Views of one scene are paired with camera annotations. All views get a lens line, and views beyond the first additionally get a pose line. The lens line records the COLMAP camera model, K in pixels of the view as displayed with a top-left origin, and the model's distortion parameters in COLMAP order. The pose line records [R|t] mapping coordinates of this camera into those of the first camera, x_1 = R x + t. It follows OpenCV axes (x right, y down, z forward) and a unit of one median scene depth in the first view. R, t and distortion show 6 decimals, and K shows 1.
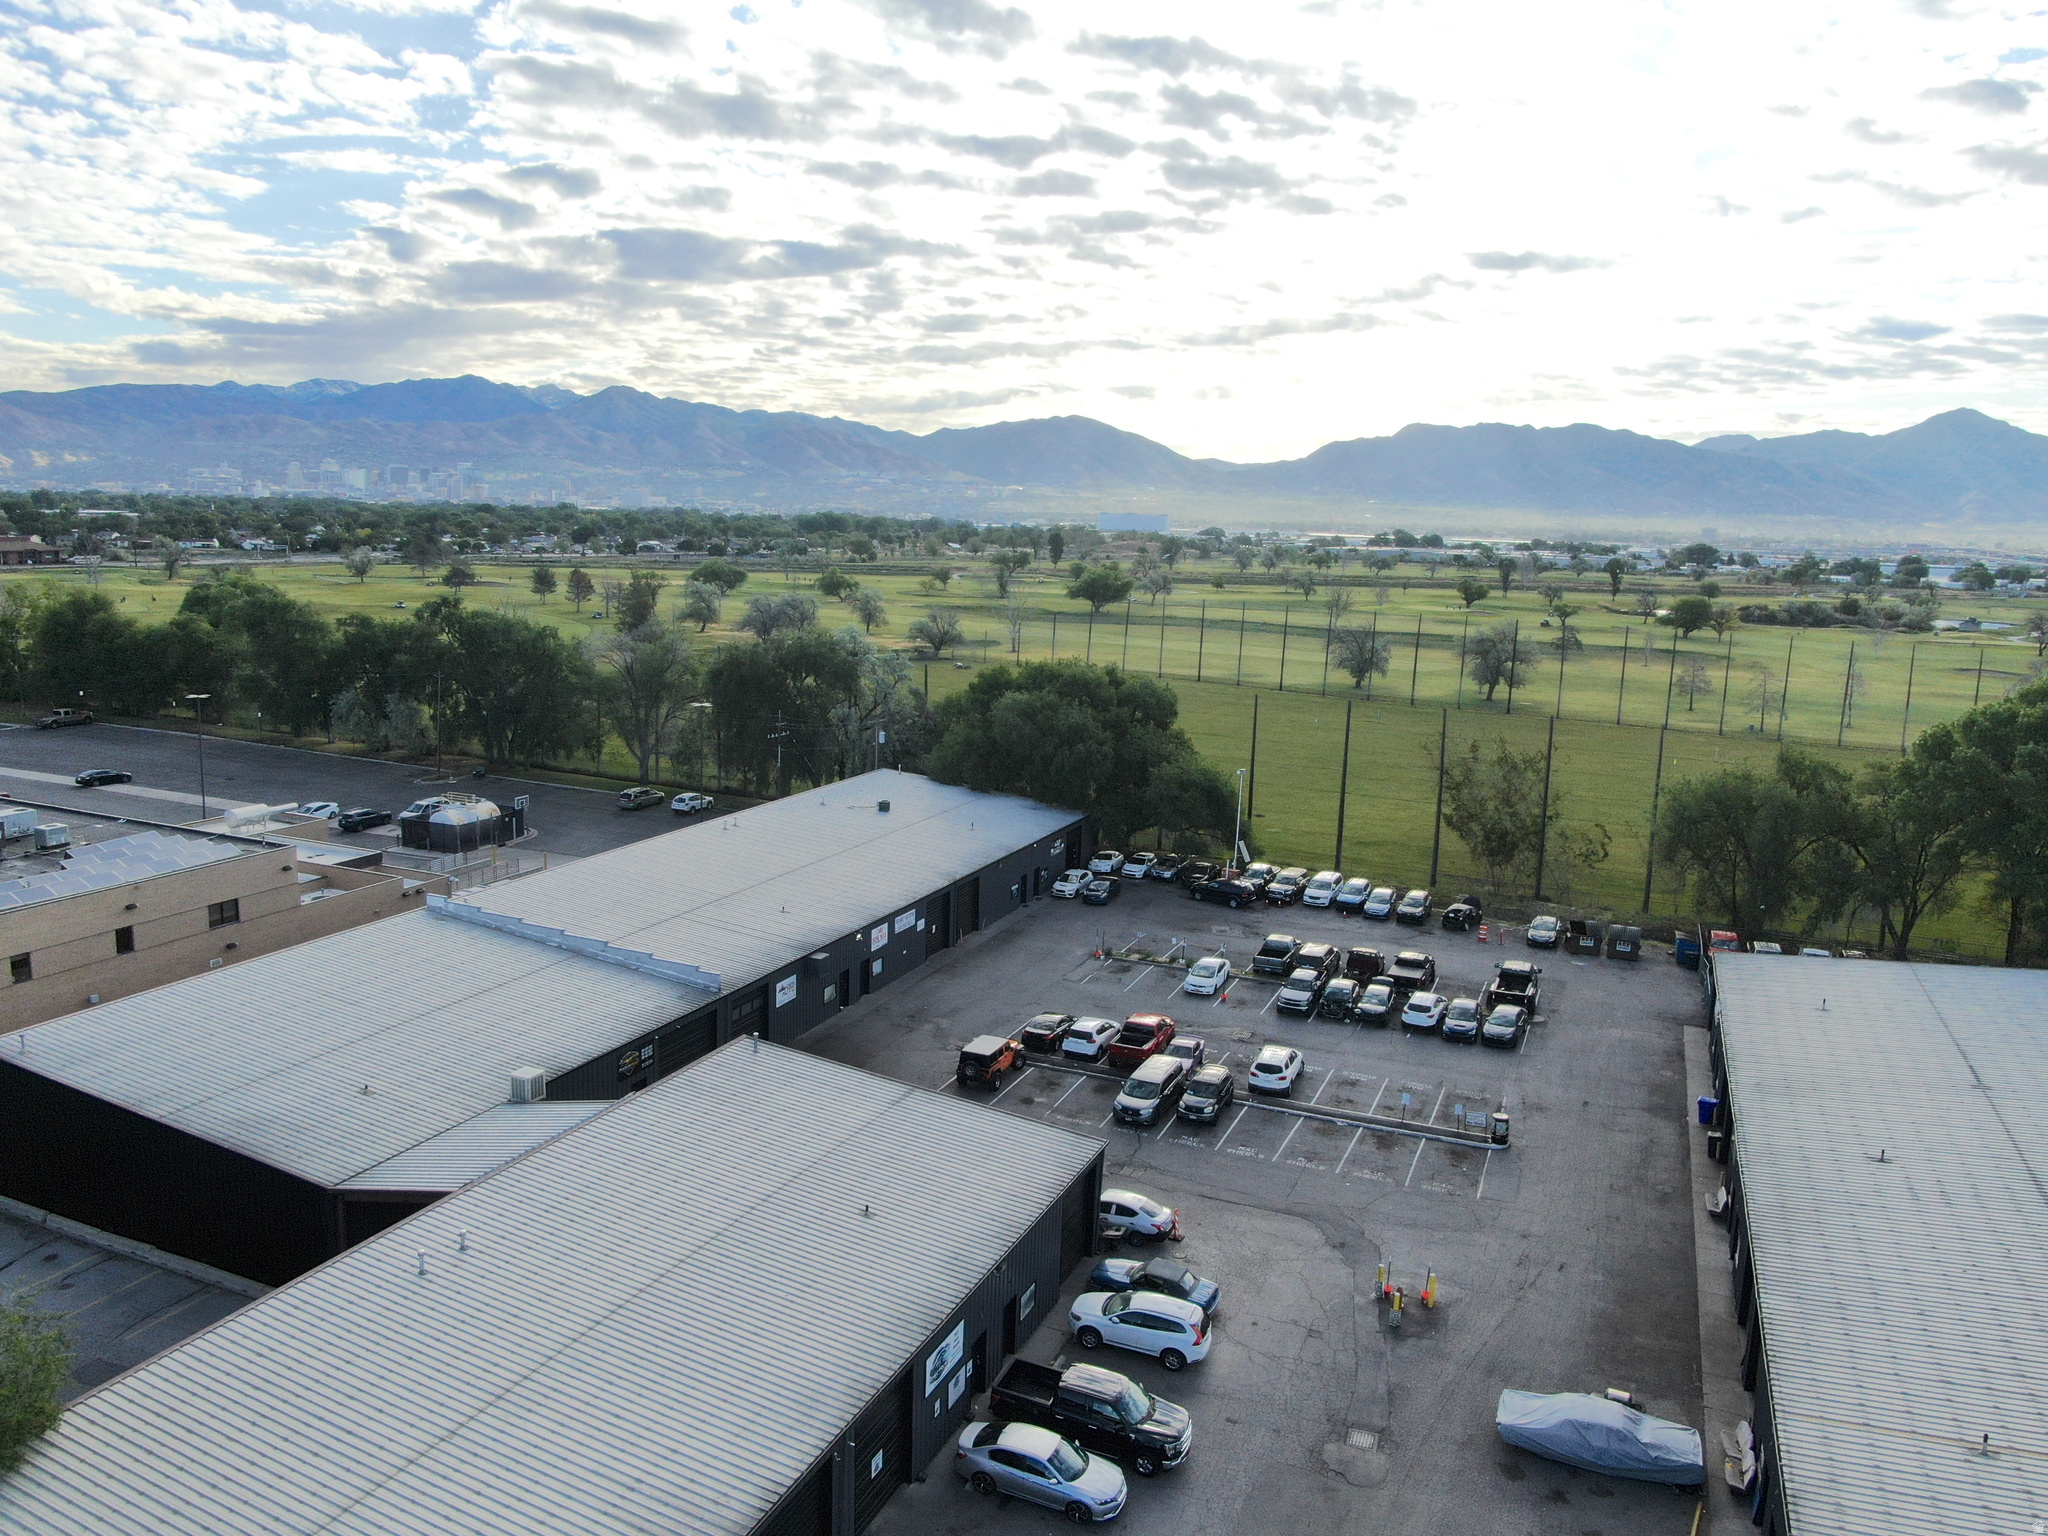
lens RADIAL K [[1441.0, 0, 1034.1], [0, 1441.0, 816.1], [0, 0, 1]] dist [-0.022636, 0.013902]
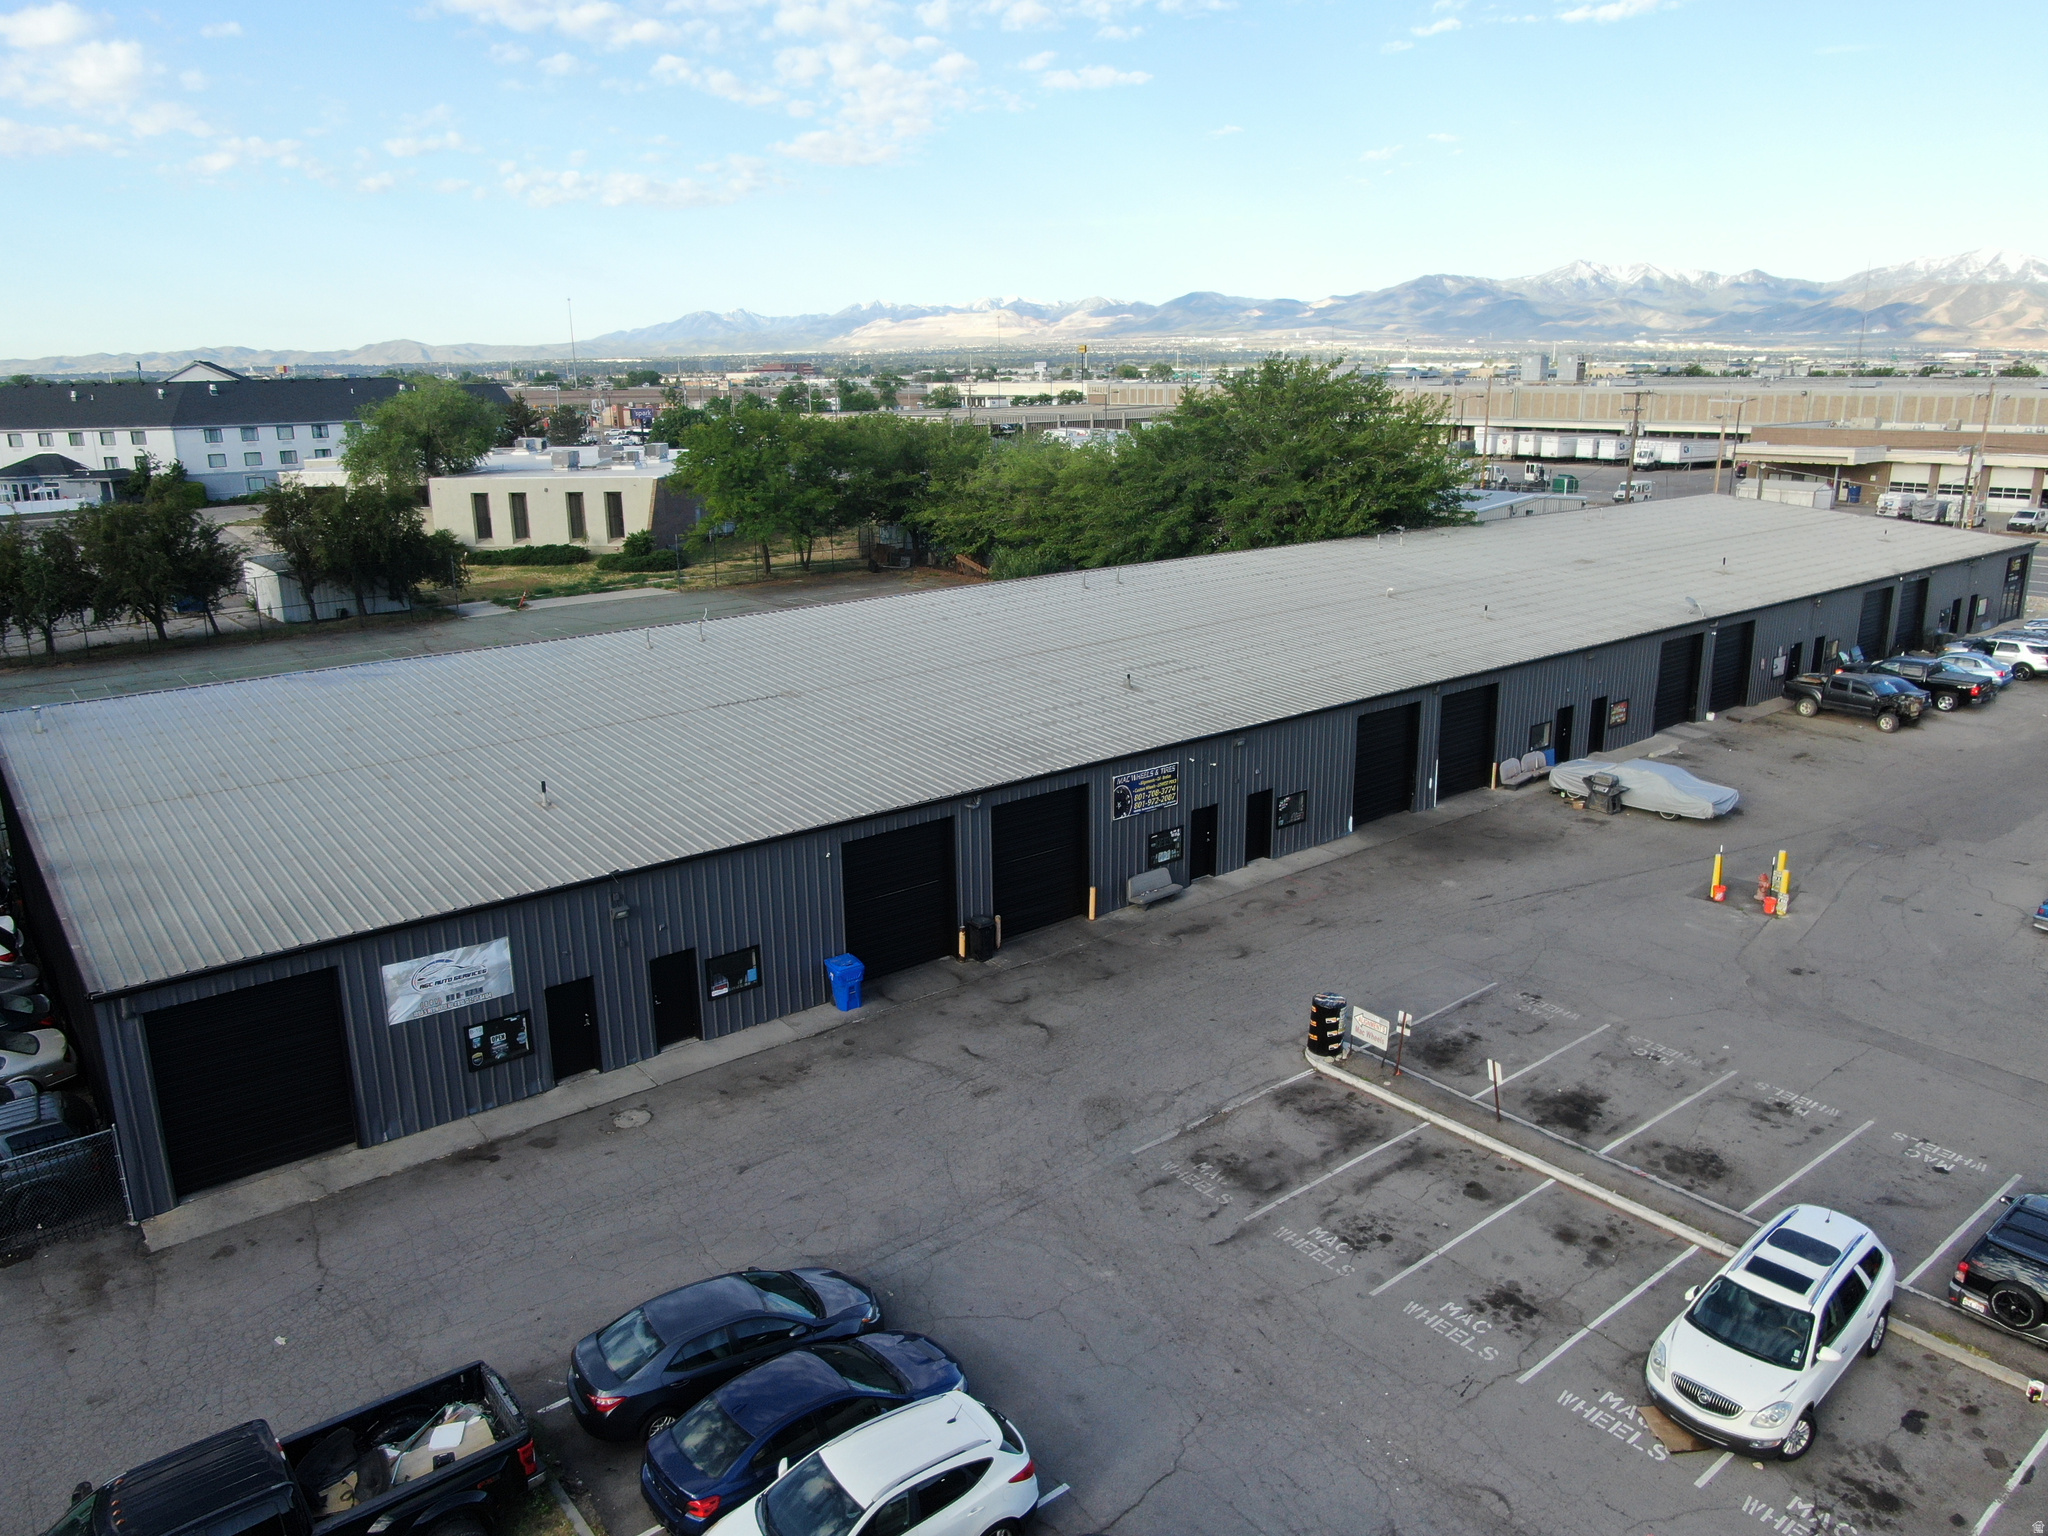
lens RADIAL K [[1444.1, 0, 1022.4], [0, 1444.1, 809.2], [0, 0, 1]] dist [-0.024114, 0.007694]
pose [[-0.882258, -0.152528, 0.445371, 0.189607], [0.086397, 0.877528, 0.471677, -0.074465], [-0.462770, 0.454620, -0.761029, 1.245249]]
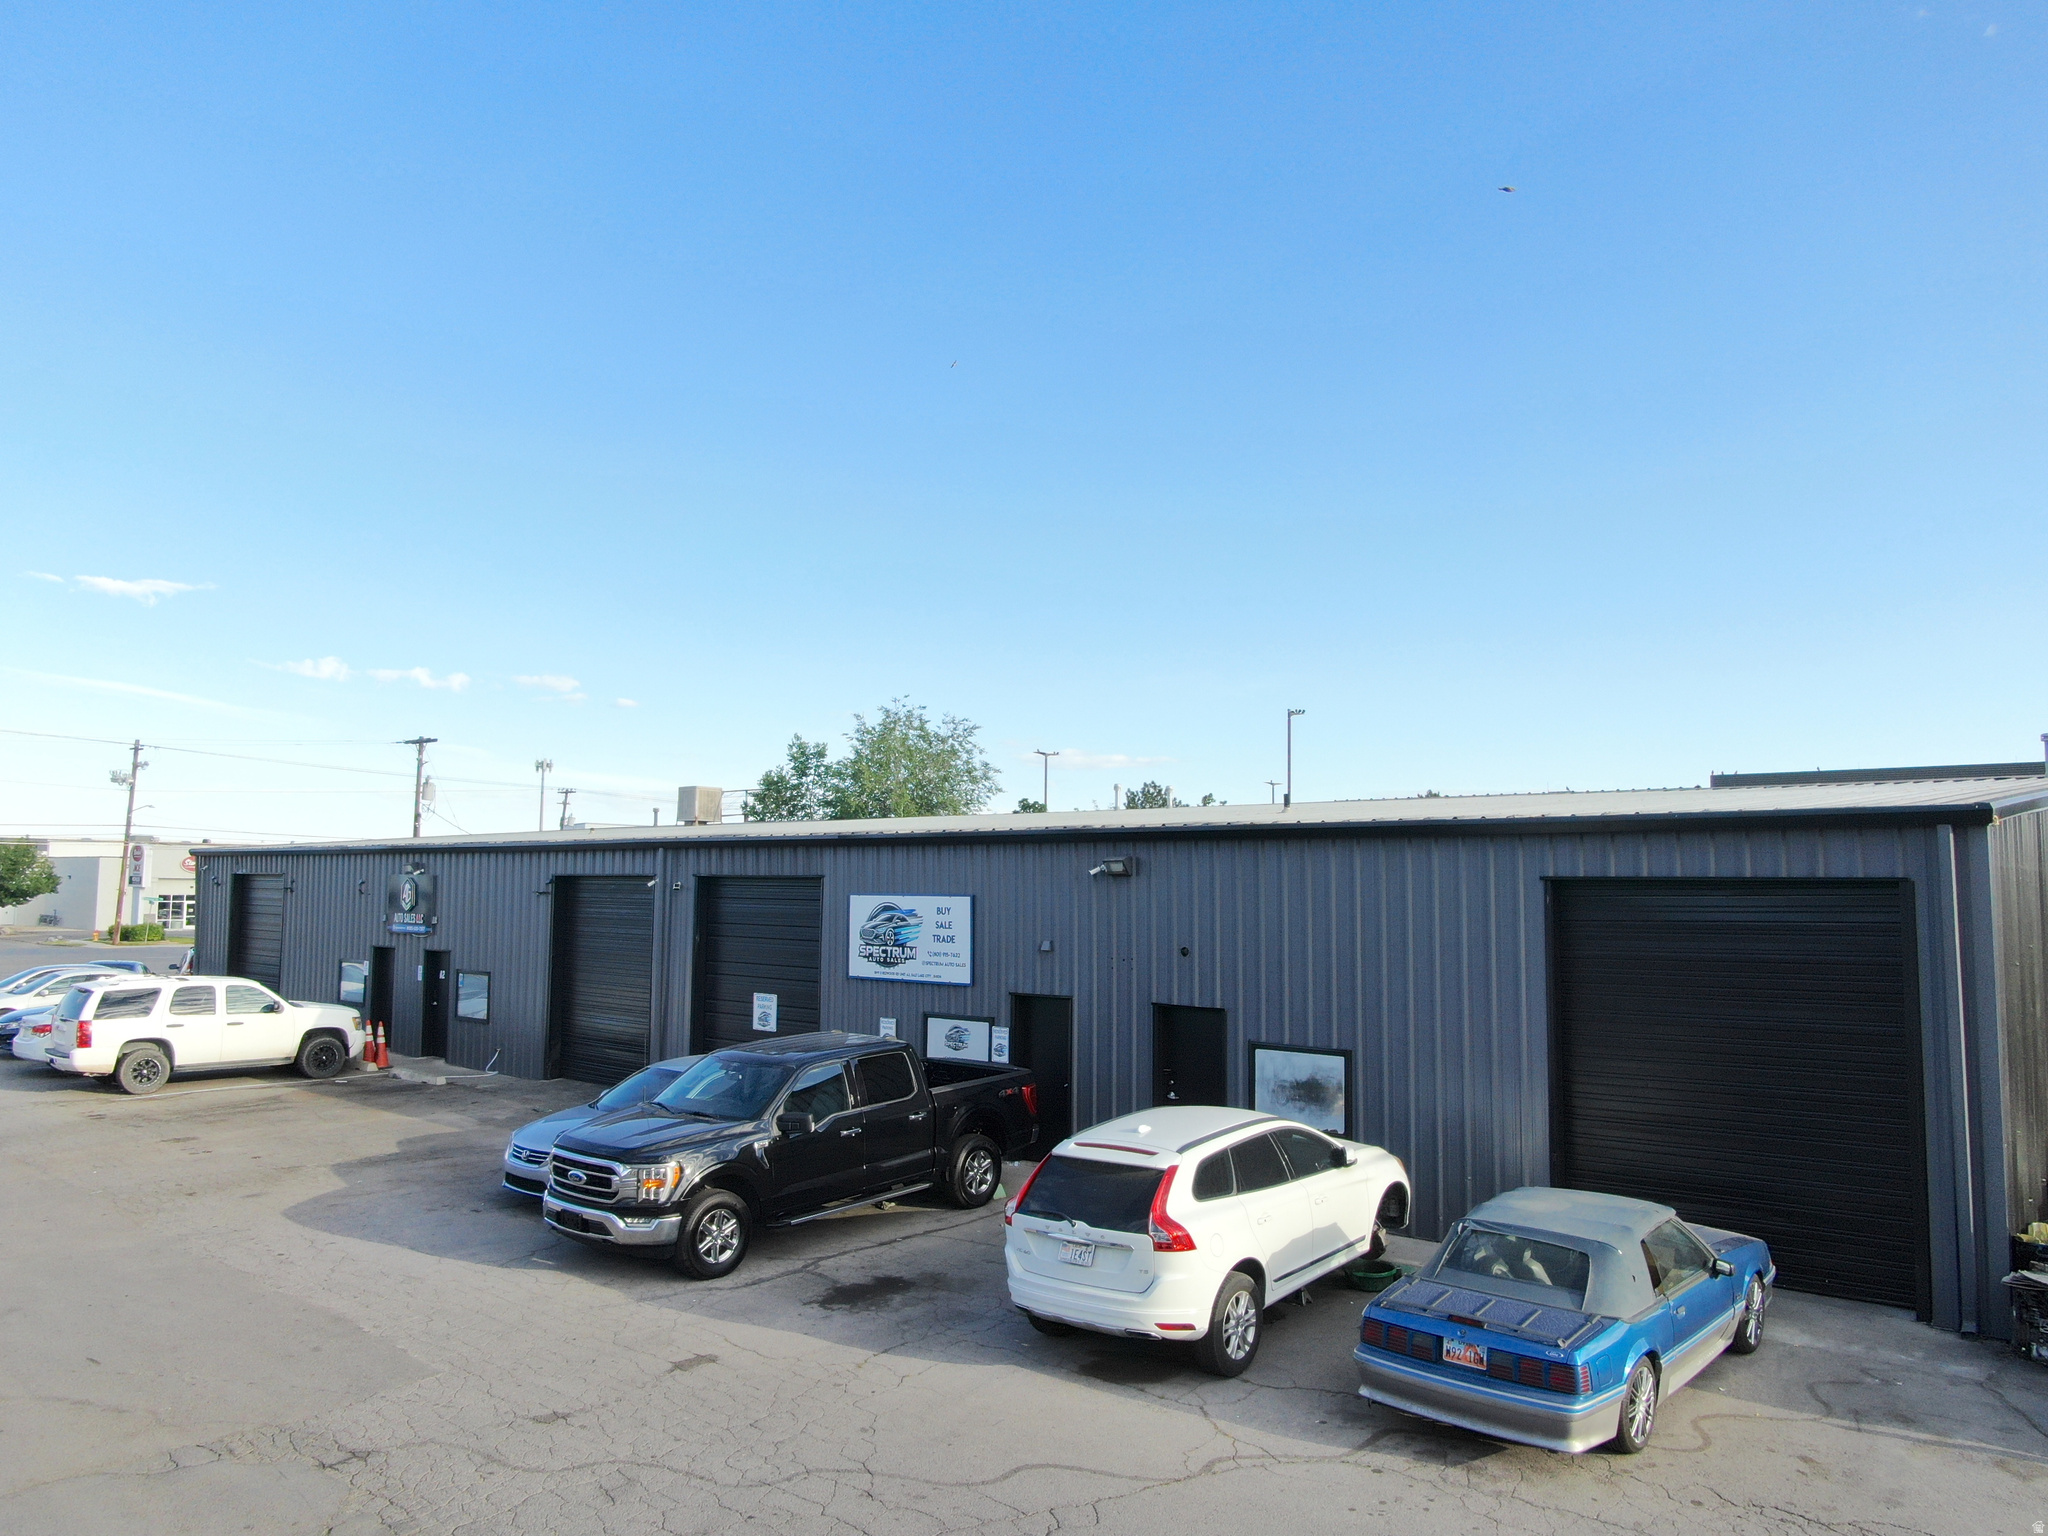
lens RADIAL K [[1463.6, 0, 1044.8], [0, 1463.6, 761.0], [0, 0, 1]] dist [-0.037204, 0.007509]
pose [[-0.308421, -0.110382, -0.944824, 0.230963], [-0.211863, 0.976268, -0.044896, 0.194292], [0.927357, 0.186326, -0.324487, 0.688942]]
